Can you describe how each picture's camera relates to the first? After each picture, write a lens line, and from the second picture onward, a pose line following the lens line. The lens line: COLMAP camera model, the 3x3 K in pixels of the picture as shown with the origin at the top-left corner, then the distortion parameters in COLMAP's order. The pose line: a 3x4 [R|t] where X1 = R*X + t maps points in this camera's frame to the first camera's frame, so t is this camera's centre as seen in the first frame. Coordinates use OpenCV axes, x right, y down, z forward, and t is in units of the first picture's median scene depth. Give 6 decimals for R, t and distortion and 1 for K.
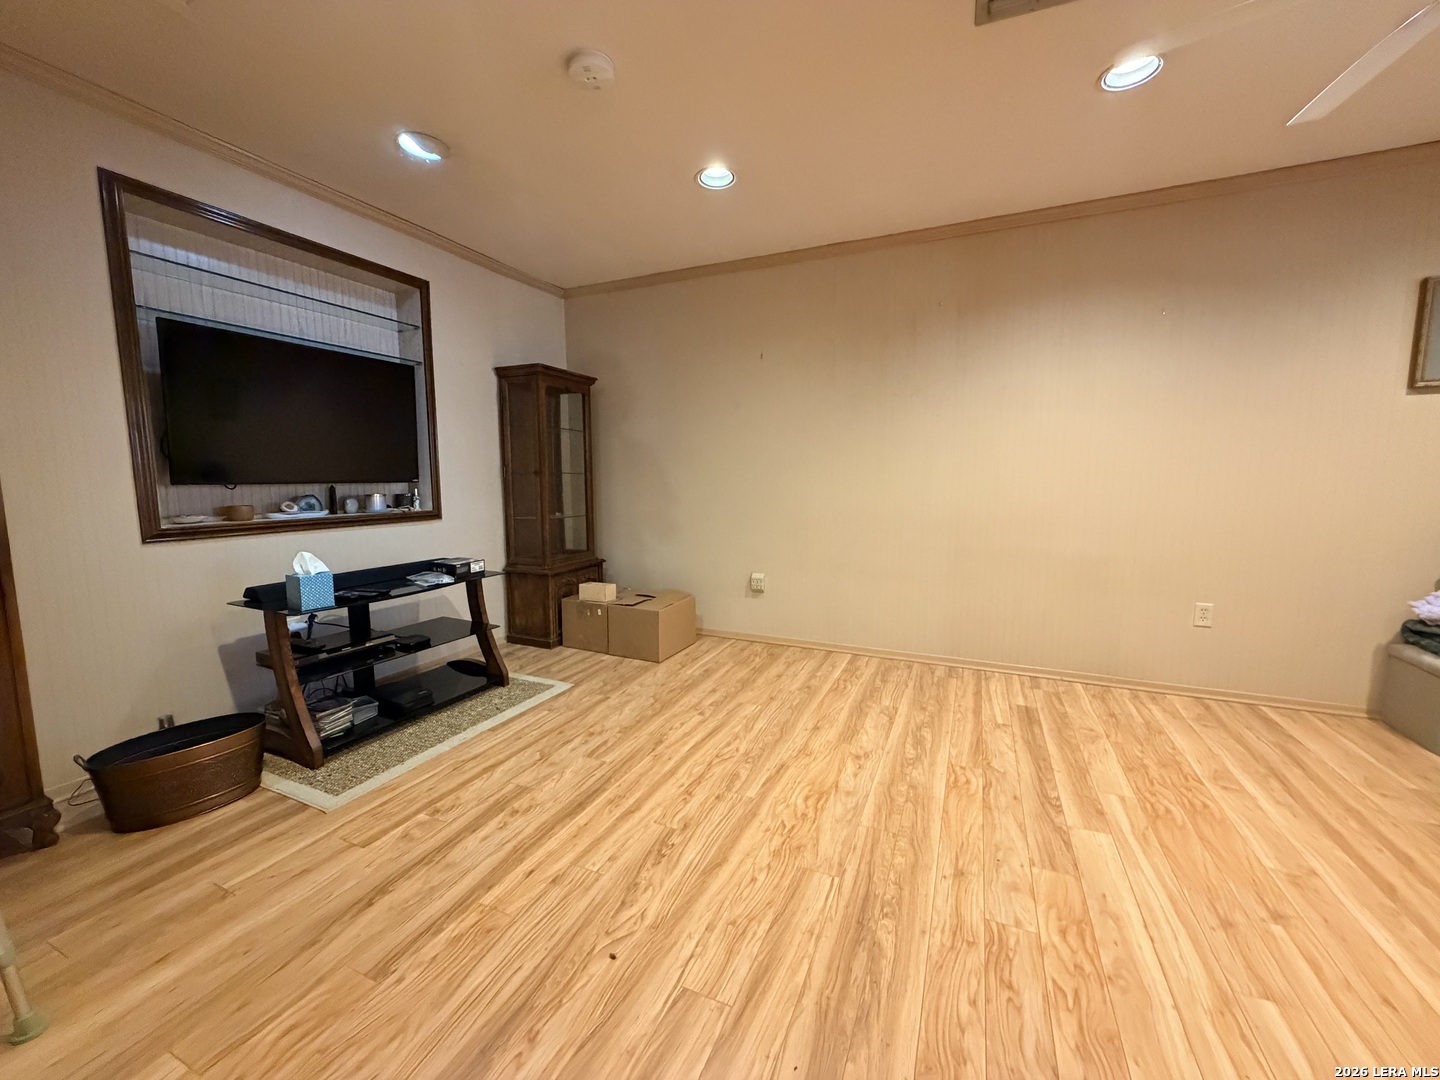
lens RADIAL K [[577.1, 0, 715.3], [0, 577.1, 541.3], [0, 0, 1]] dist [0.002279, -0.000377]
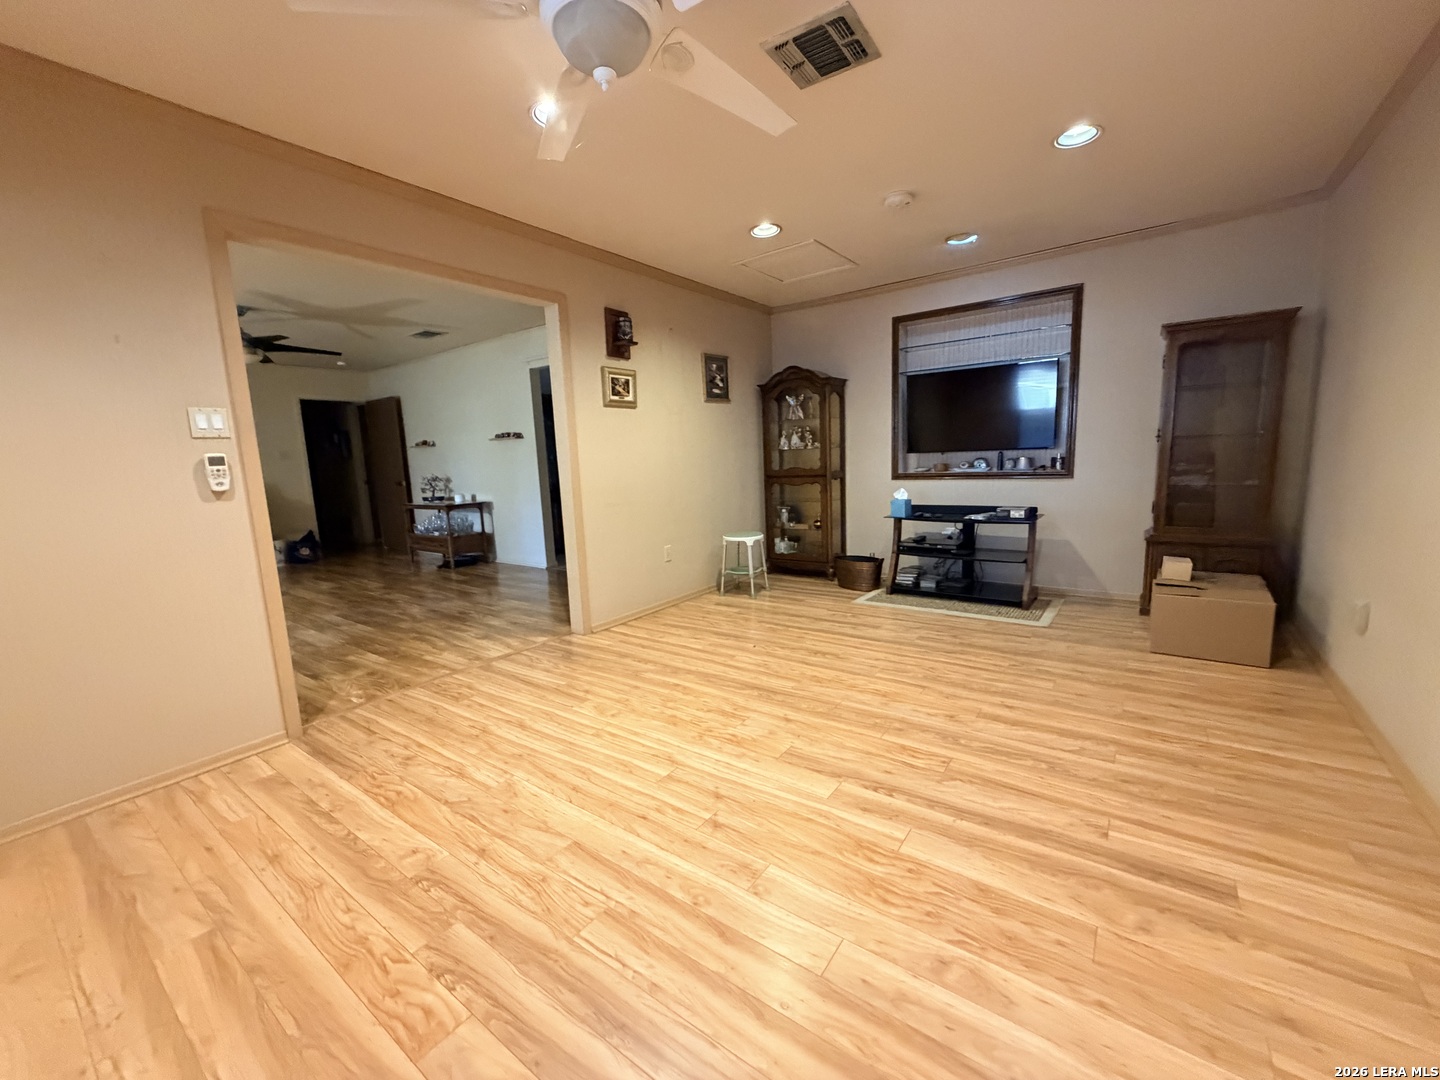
lens RADIAL K [[577.1, 0, 718.1], [0, 577.1, 540.9], [0, 0, 1]] dist [0.002279, -0.000377]
pose [[-0.205292, 0.157344, -0.965970, 1.365727], [-0.069329, 0.982175, 0.174717, -0.106397], [0.976242, 0.102838, -0.190725, 0.777833]]
